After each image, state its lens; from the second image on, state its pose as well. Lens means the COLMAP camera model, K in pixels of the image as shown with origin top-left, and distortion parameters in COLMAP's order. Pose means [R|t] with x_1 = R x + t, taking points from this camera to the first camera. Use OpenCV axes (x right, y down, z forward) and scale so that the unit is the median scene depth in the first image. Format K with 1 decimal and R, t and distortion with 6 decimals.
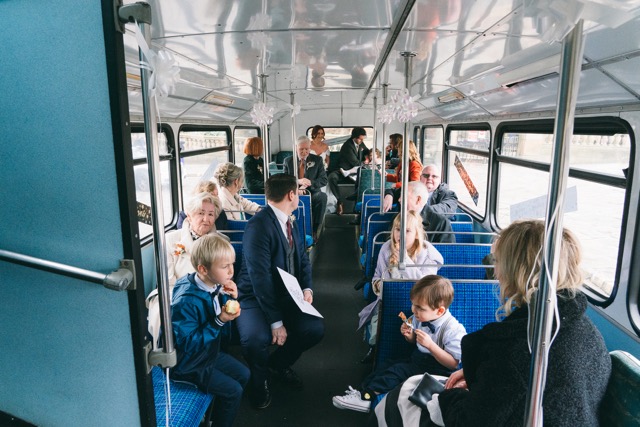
lens RADIAL K [[444.1, 0, 318.8], [0, 444.1, 213.4], [0, 0, 1]] dist [-0.004722, -0.000455]
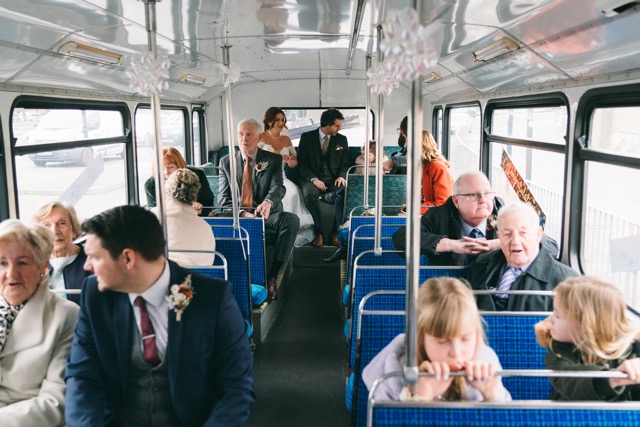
lens RADIAL K [[615.3, 0, 321.5], [0, 615.3, 213.3], [0, 0, 1]] dist [0.089548, 0.000000]
pose [[0.999530, -0.006202, 0.030036, 0.040239], [0.007210, 0.999409, -0.033601, -0.021105], [-0.029810, 0.033802, 0.998984, 0.181891]]
